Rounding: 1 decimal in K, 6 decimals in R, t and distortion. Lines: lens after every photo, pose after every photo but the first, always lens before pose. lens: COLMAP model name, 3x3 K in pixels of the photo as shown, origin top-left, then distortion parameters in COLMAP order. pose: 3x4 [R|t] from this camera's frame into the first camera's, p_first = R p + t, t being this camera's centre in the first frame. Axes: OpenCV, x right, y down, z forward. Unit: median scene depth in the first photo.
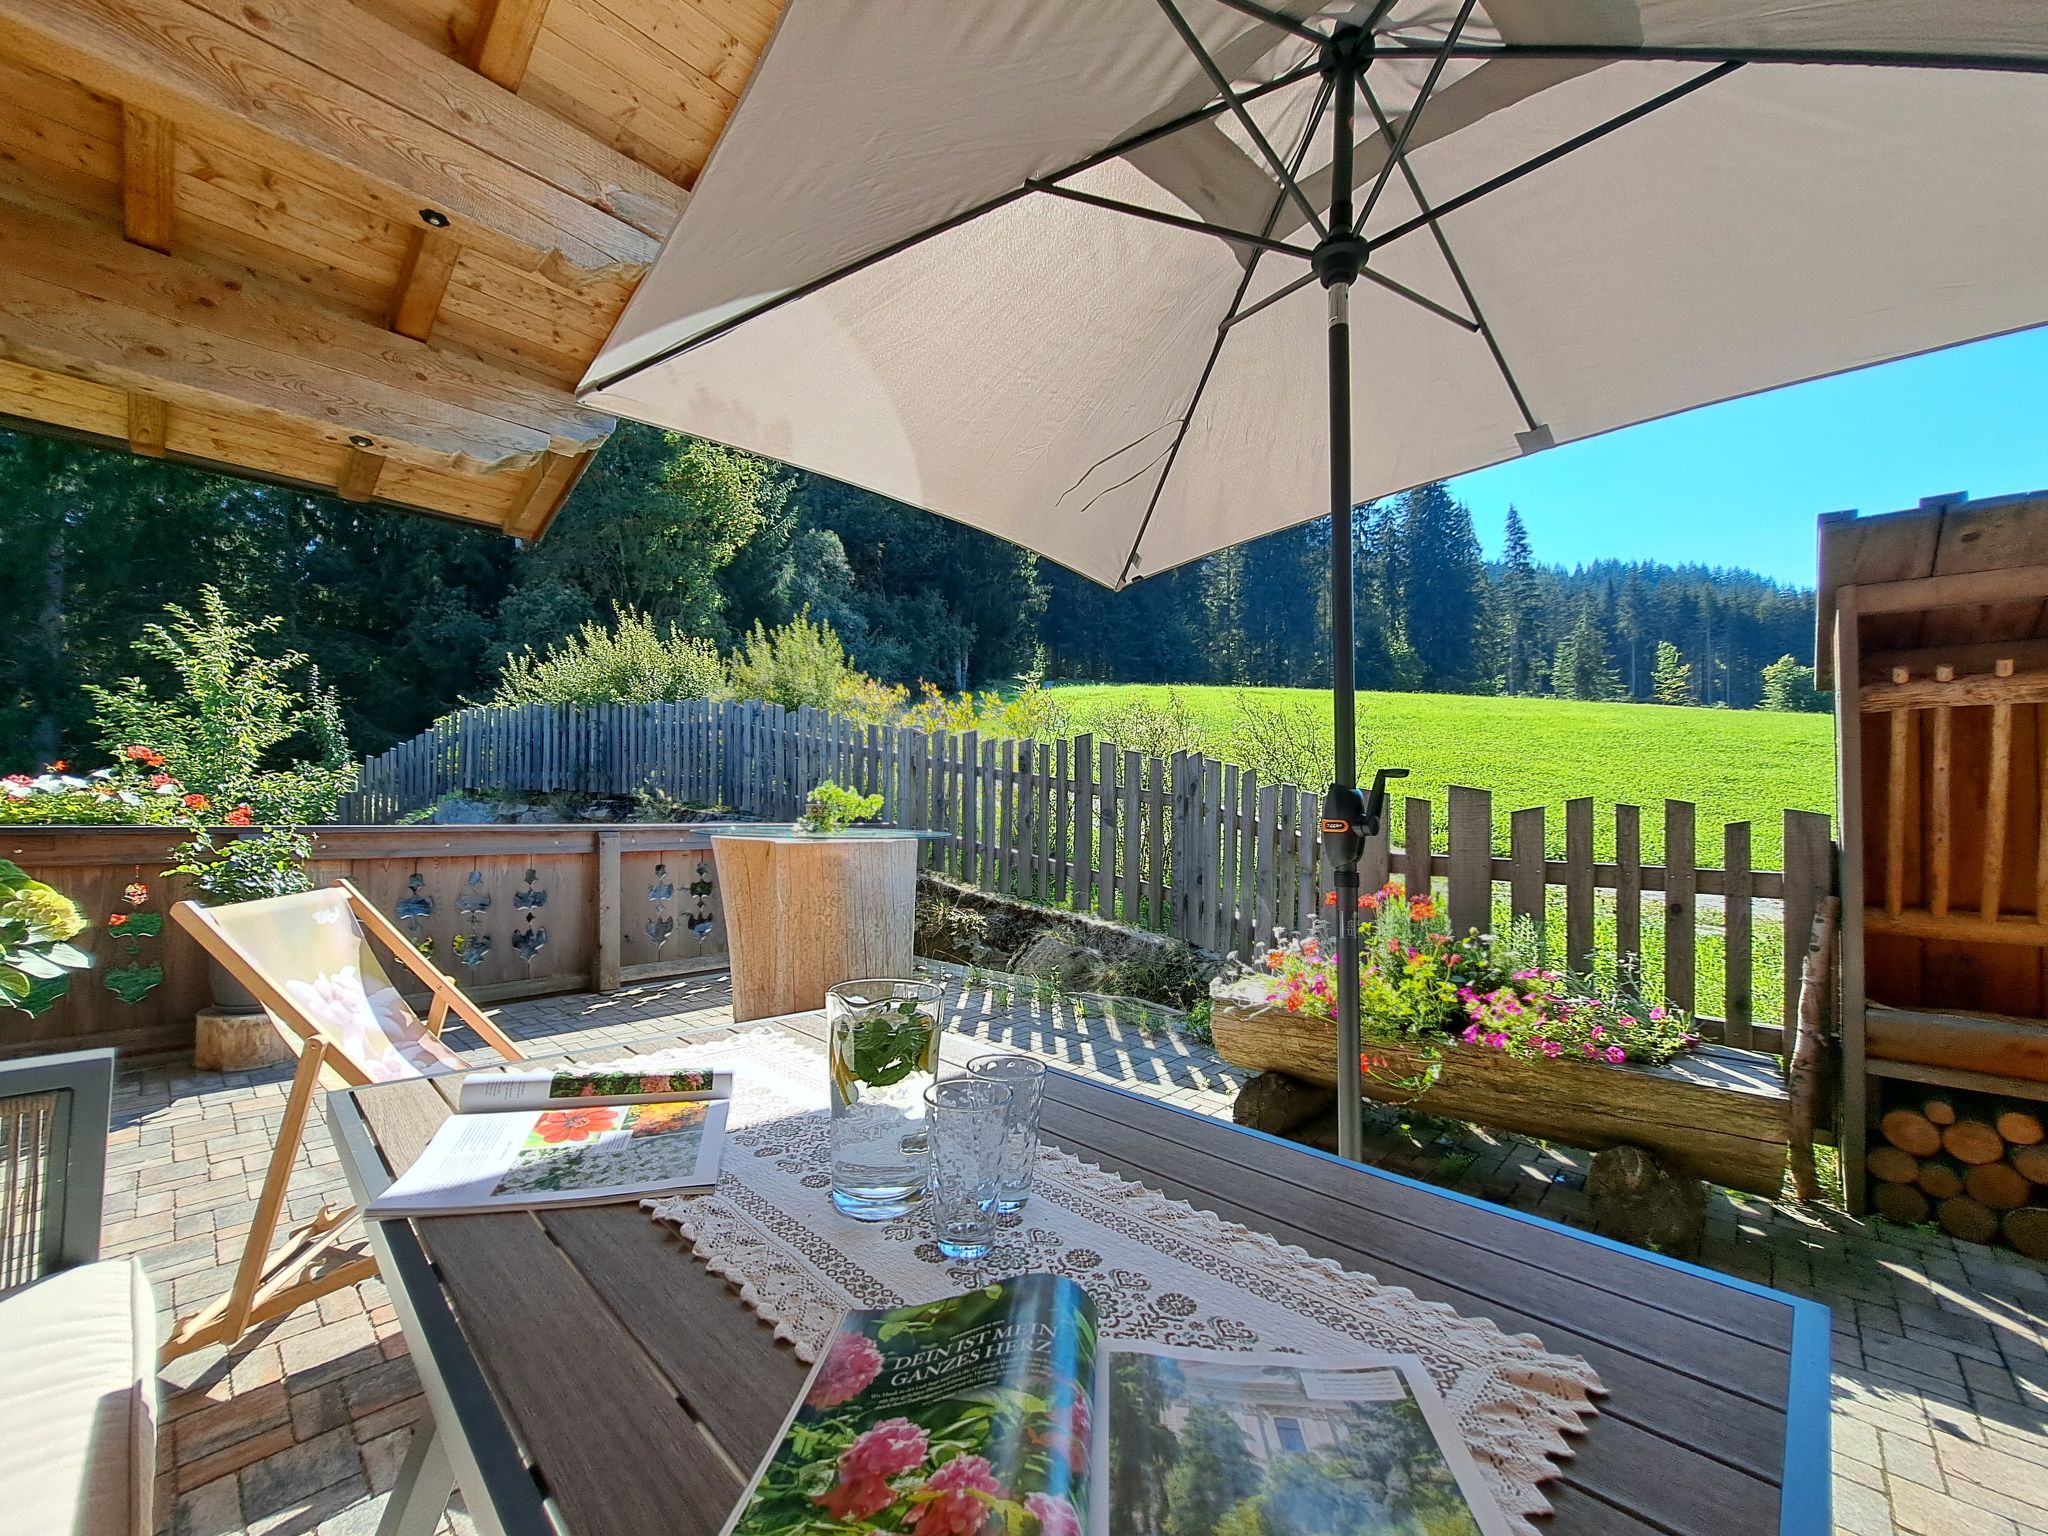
lens RADIAL K [[821.7, 0, 999.9], [0, 821.7, 796.2], [0, 0, 1]] dist [-0.022809, 0.001633]
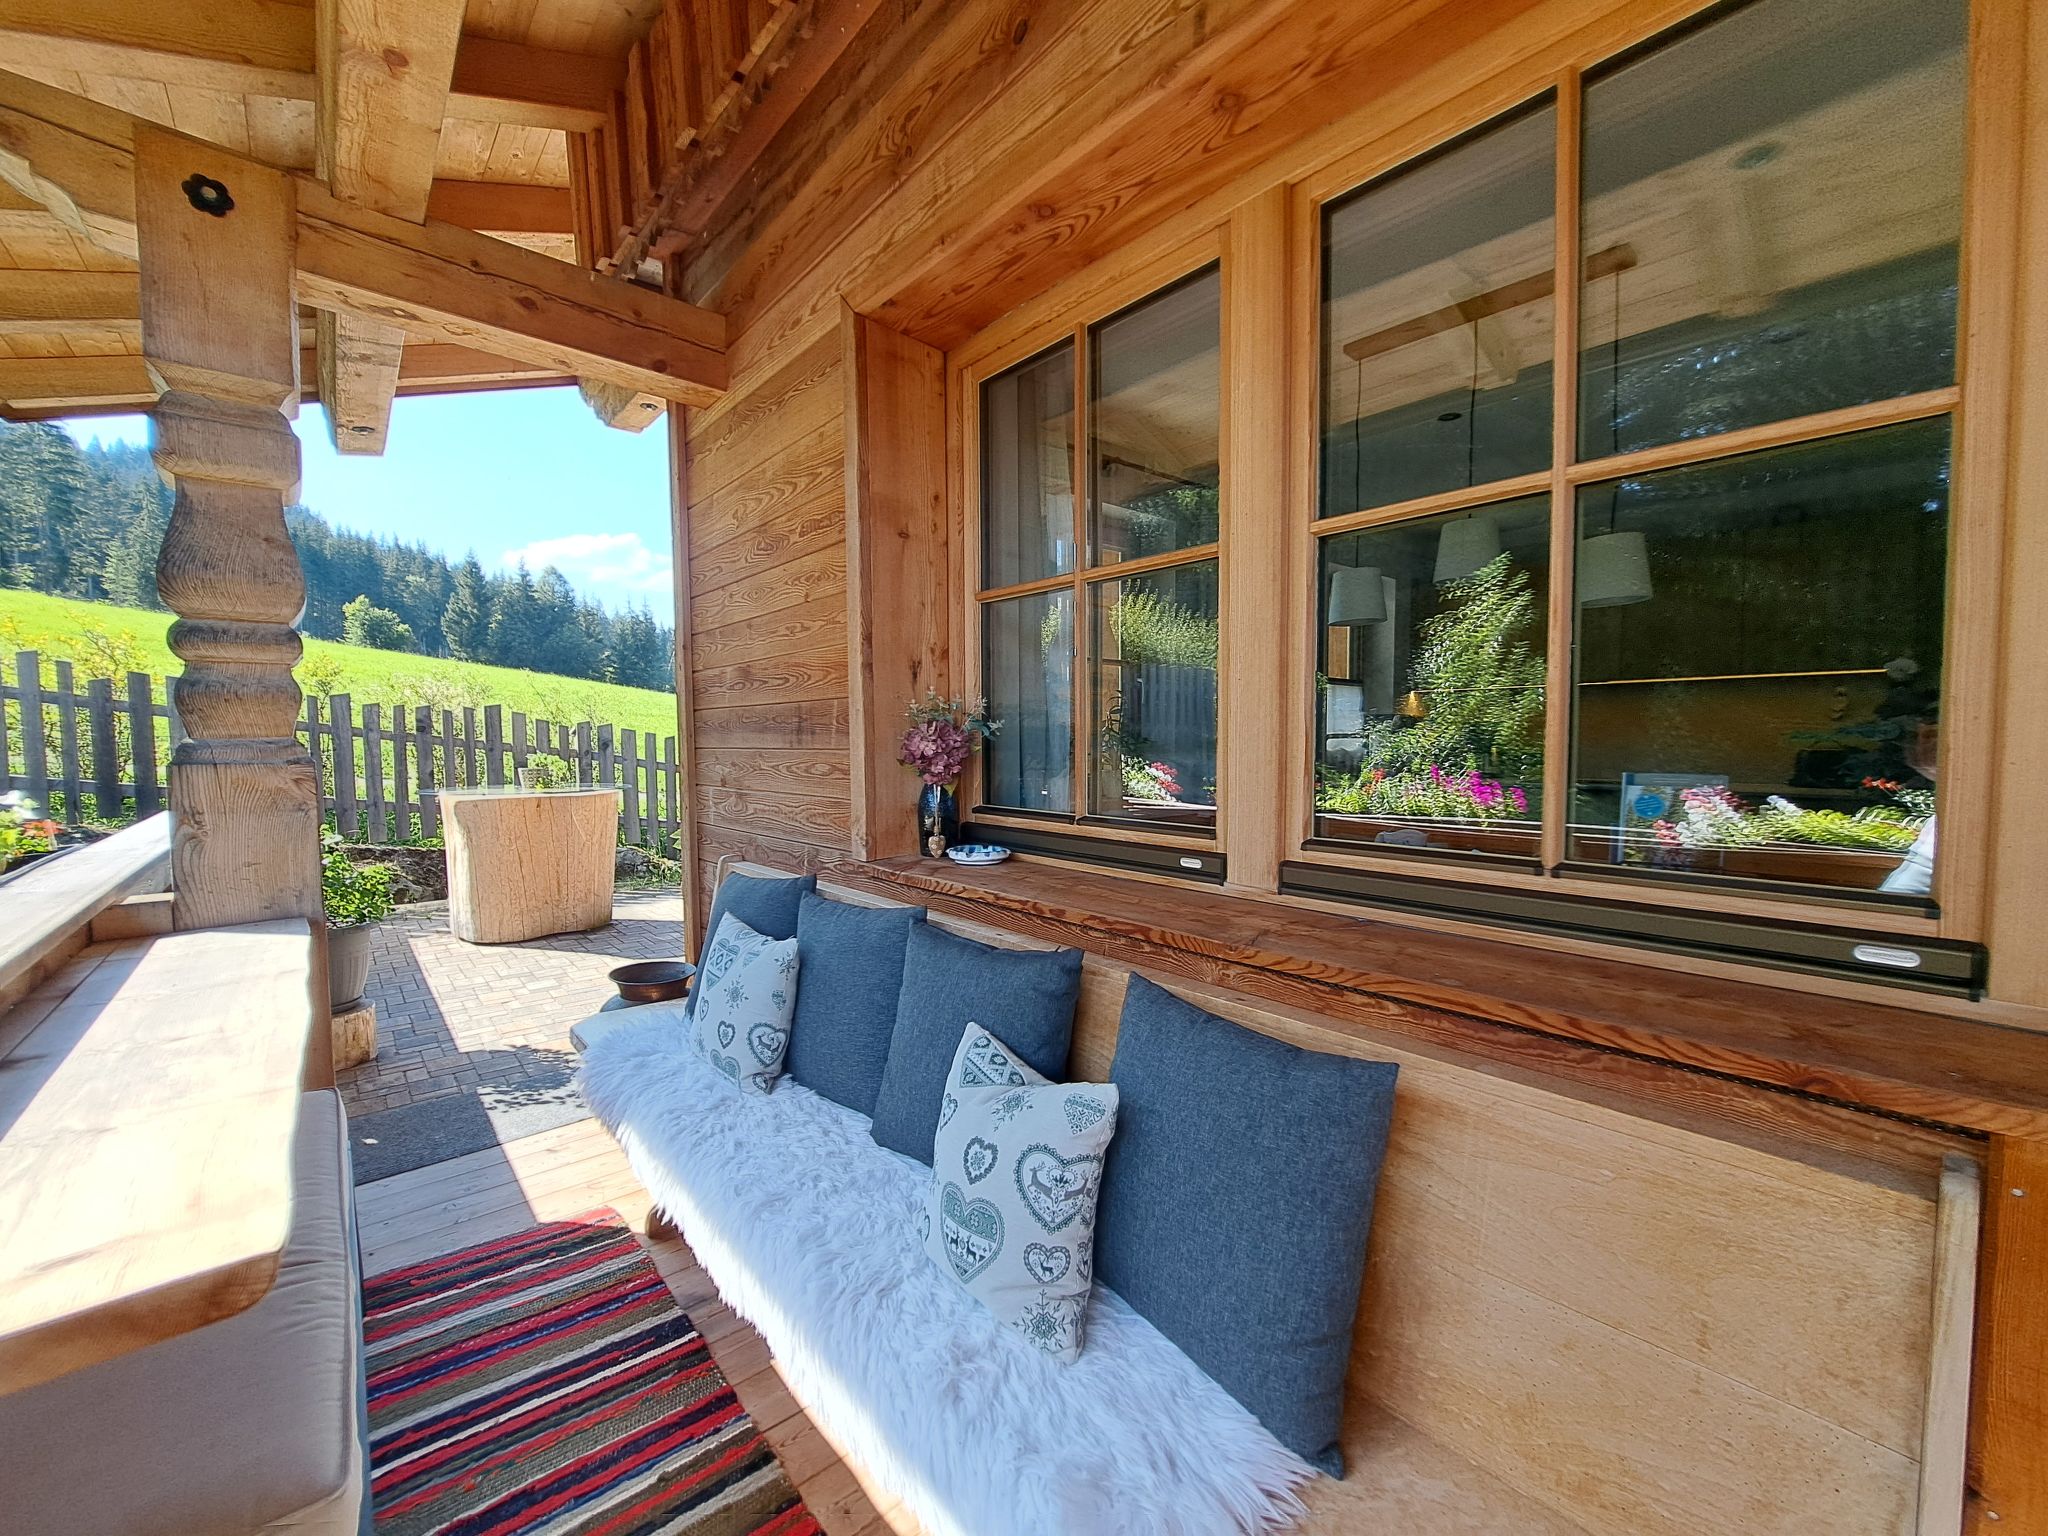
lens RADIAL K [[821.7, 0, 1023.1], [0, 821.7, 781.7], [0, 0, 1]] dist [-0.022809, 0.001633]
pose [[0.081904, -0.067443, 0.994356, -1.066808], [-0.006712, 0.997648, 0.068220, -0.046414], [-0.996618, -0.012261, 0.081258, 0.053339]]
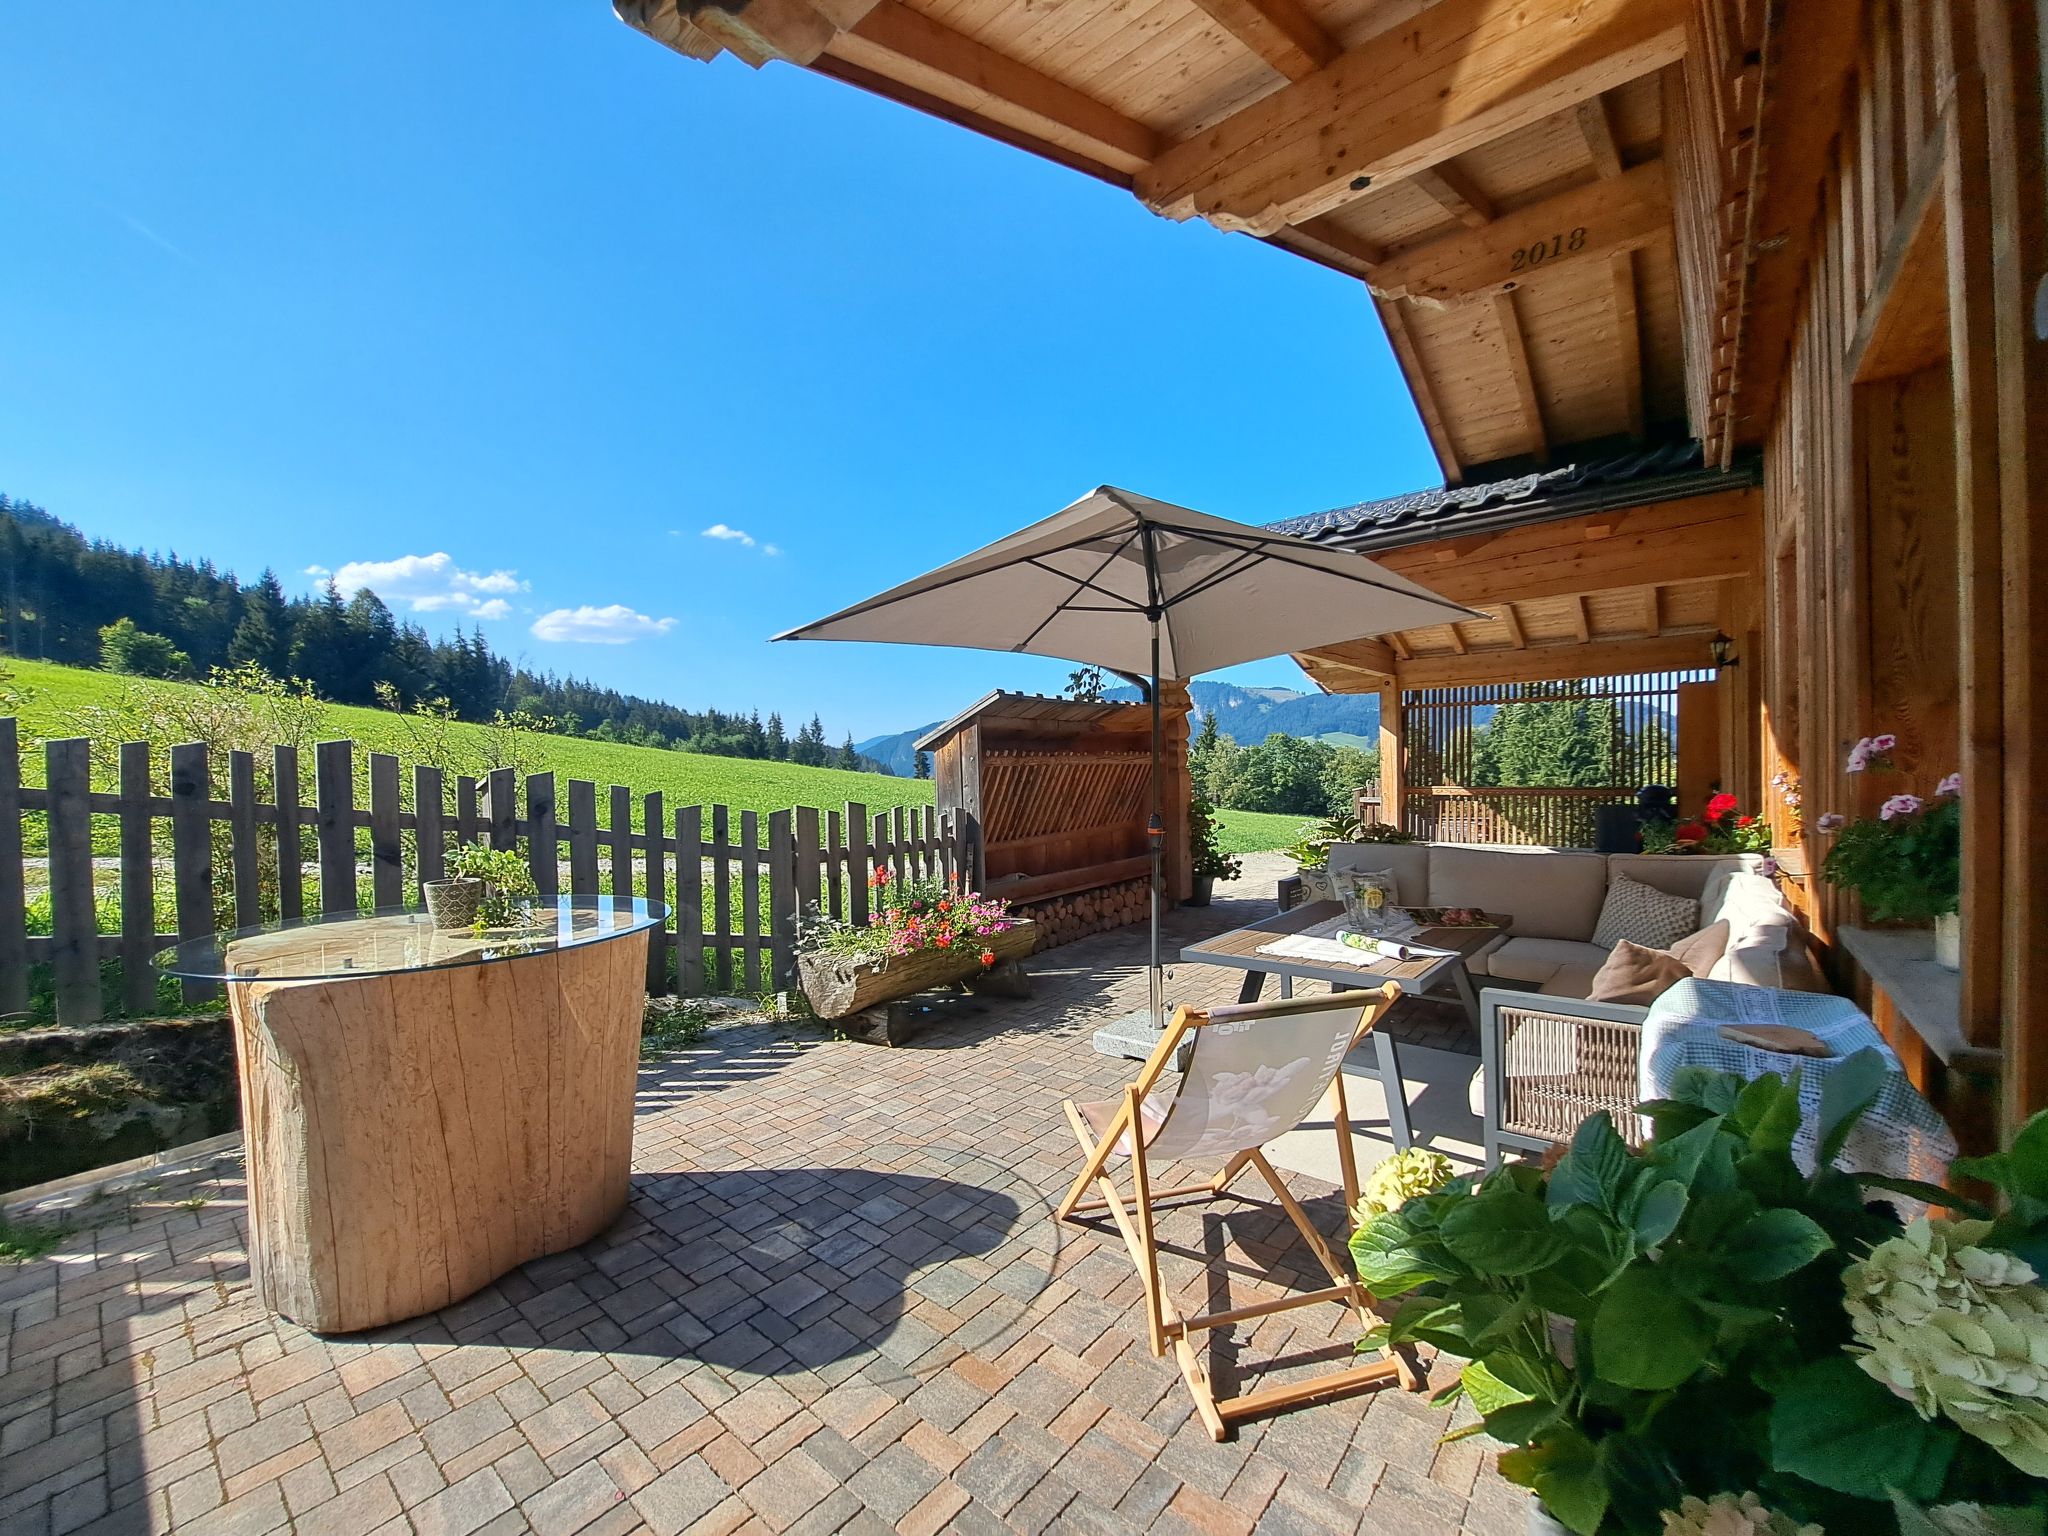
lens RADIAL K [[821.7, 0, 1017.5], [0, 821.7, 774.7], [0, 0, 1]] dist [-0.022809, 0.001633]
pose [[-0.074716, -0.020643, 0.996991, -0.603623], [0.007259, 0.999748, 0.021244, -0.055707], [-0.997178, 0.008824, -0.074548, 0.446622]]
